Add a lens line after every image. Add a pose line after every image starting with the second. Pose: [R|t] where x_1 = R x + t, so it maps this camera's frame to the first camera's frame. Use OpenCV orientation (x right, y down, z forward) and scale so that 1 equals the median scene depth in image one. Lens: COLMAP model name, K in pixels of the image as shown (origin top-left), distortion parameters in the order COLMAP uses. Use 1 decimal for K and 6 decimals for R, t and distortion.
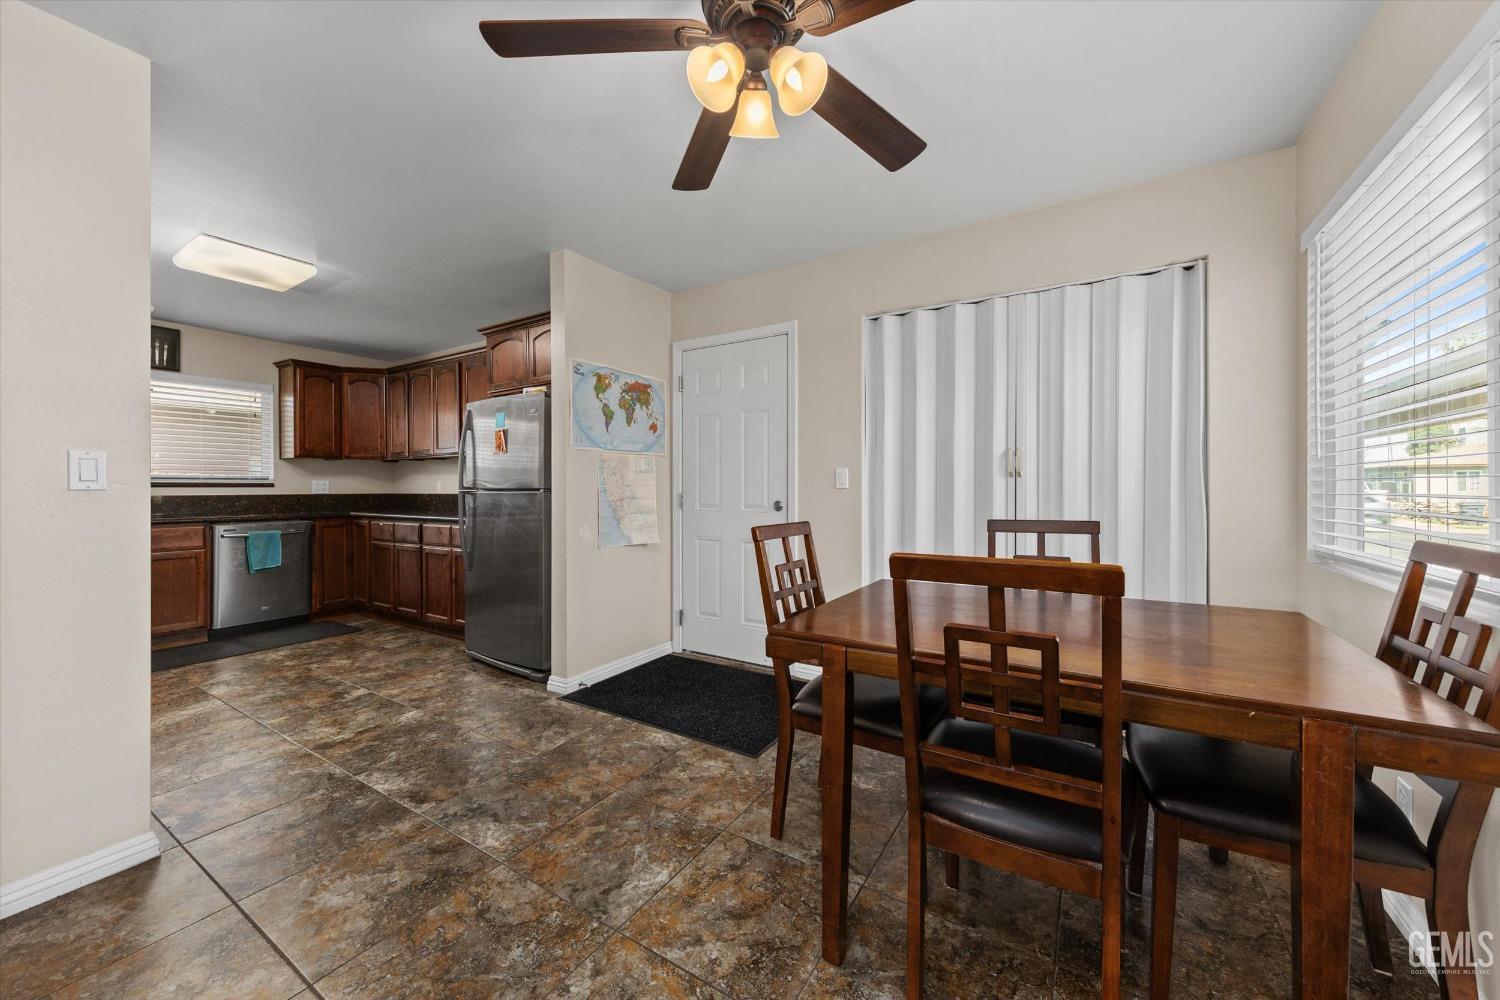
lens RADIAL K [[552.5, 0, 752.9], [0, 552.5, 491.6], [0, 0, 1]] dist [0.001624, -0.000037]
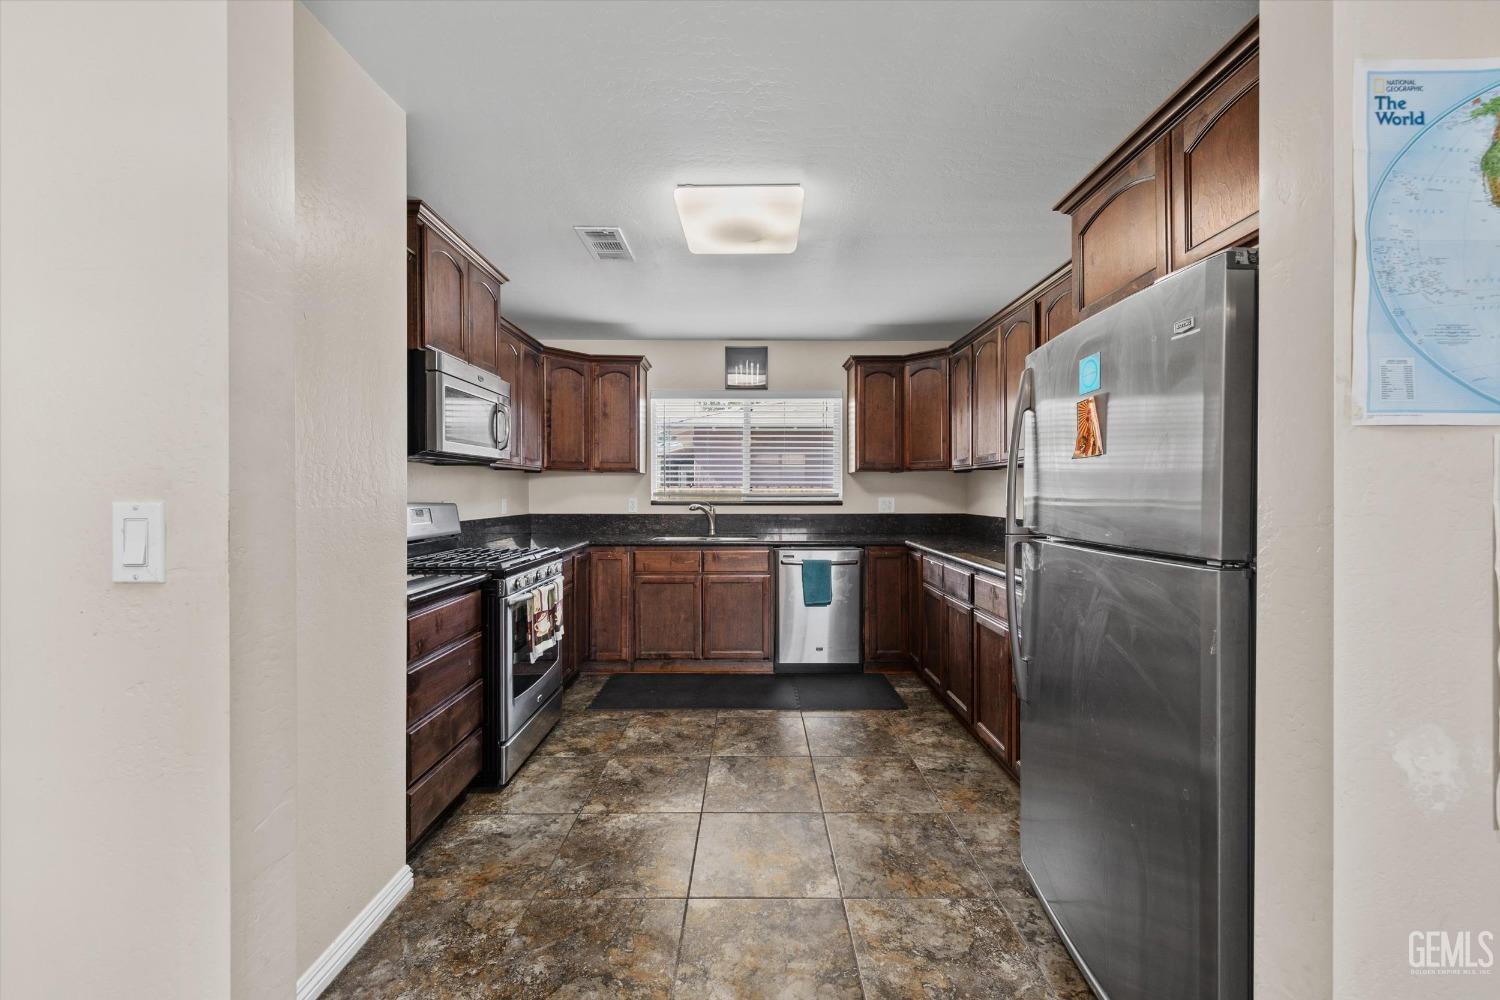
lens RADIAL K [[579.1, 0, 754.1], [0, 579.1, 492.6], [0, 0, 1]] dist [0.002432, 0.000287]
pose [[0.533152, 0.002289, -0.846017, -0.239675], [-0.004857, 0.999988, -0.000356, -0.042855], [0.846006, 0.004299, 0.533157, 0.595032]]
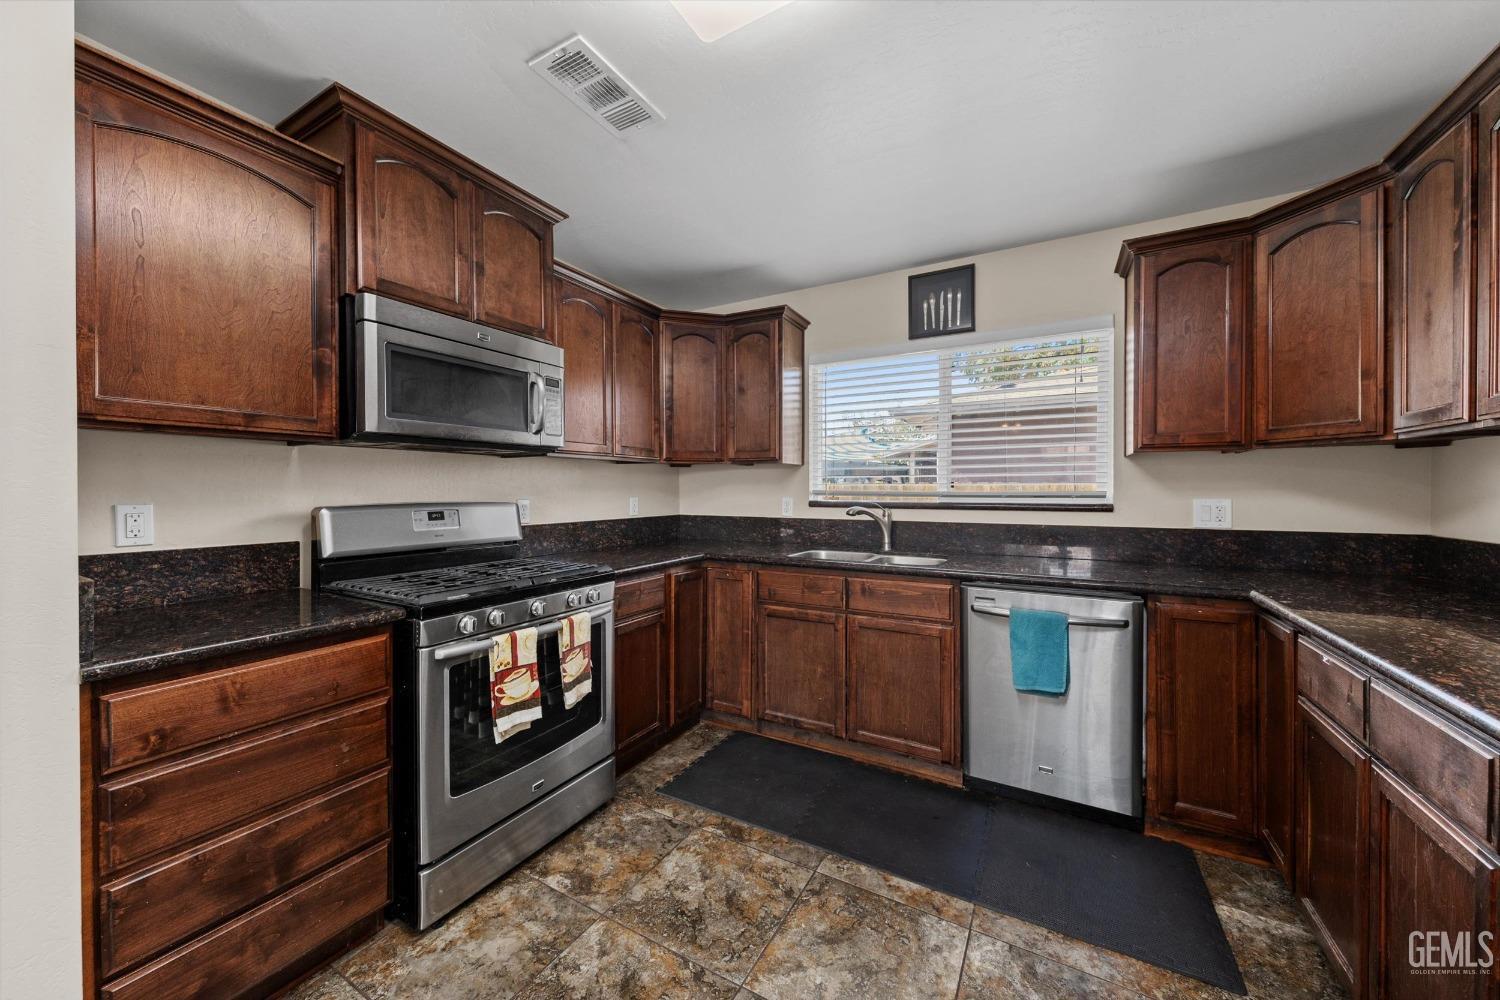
lens RADIAL K [[543.6, 0, 752.1], [0, 543.6, 493.3], [0, 0, 1]] dist [0.004319, -0.000423]
pose [[0.042977, 0.007677, -0.999047, -0.578818], [-0.005029, 0.999959, 0.007468, -0.043400], [0.999063, 0.004703, 0.043014, 0.994409]]
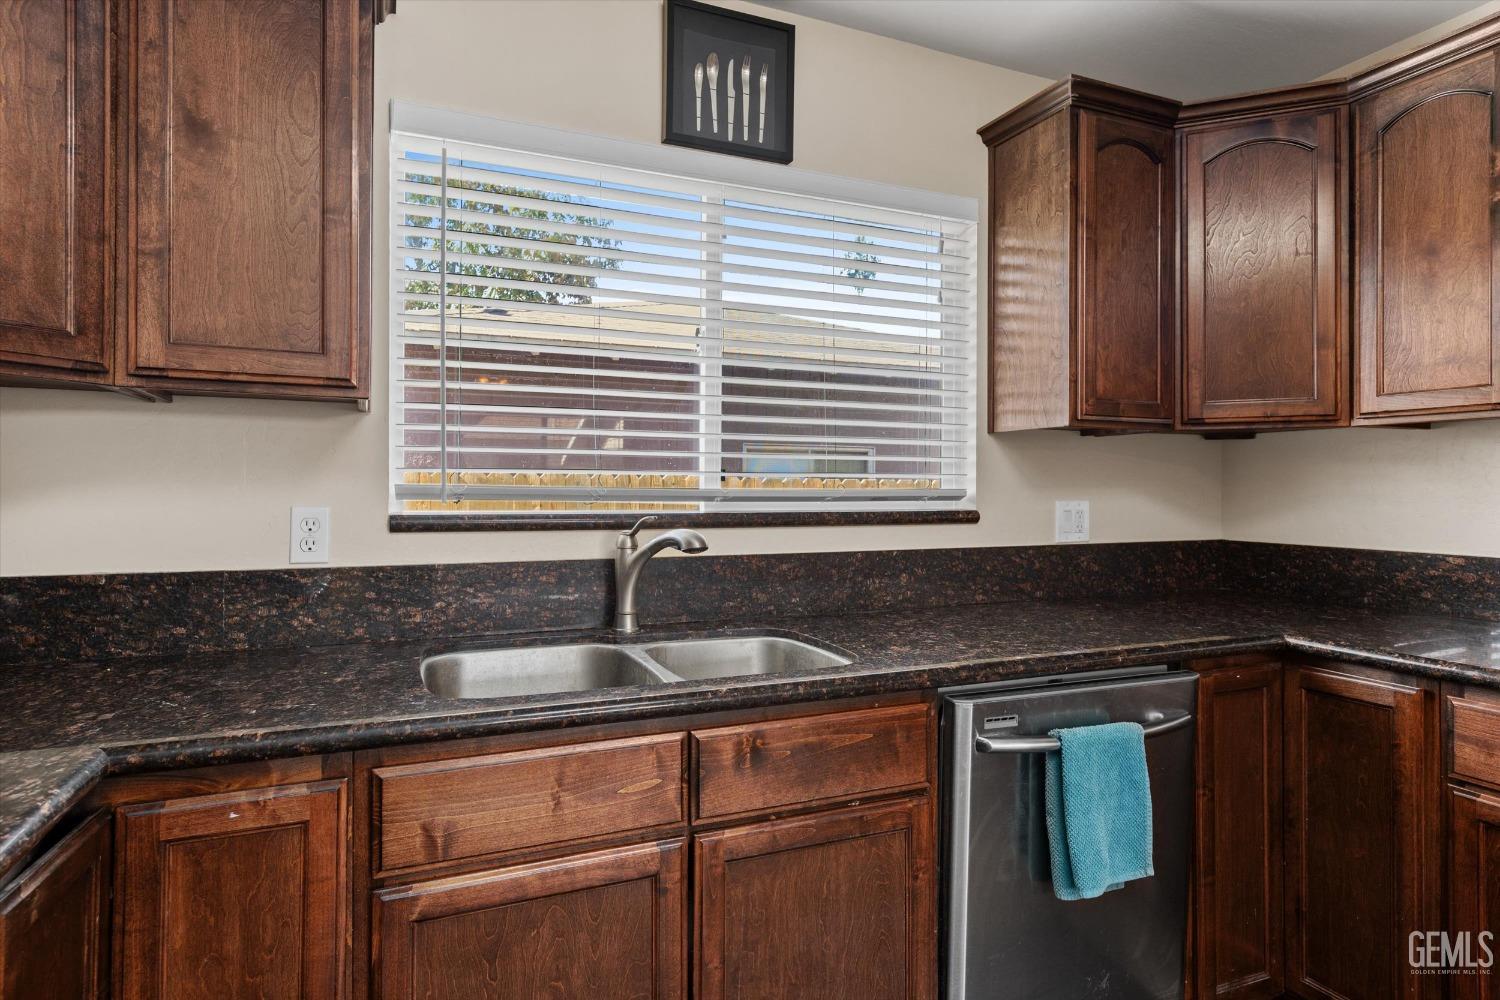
lens RADIAL K [[833.6, 0, 751.7], [0, 833.6, 481.6], [0, 0, 1]] dist [-0.001111, -0.000904]
pose [[0.819902, 0.000844, -0.572503, -1.084211], [-0.008301, 0.999911, -0.010414, -0.040186], [0.572443, 0.013291, 0.819837, 0.834535]]
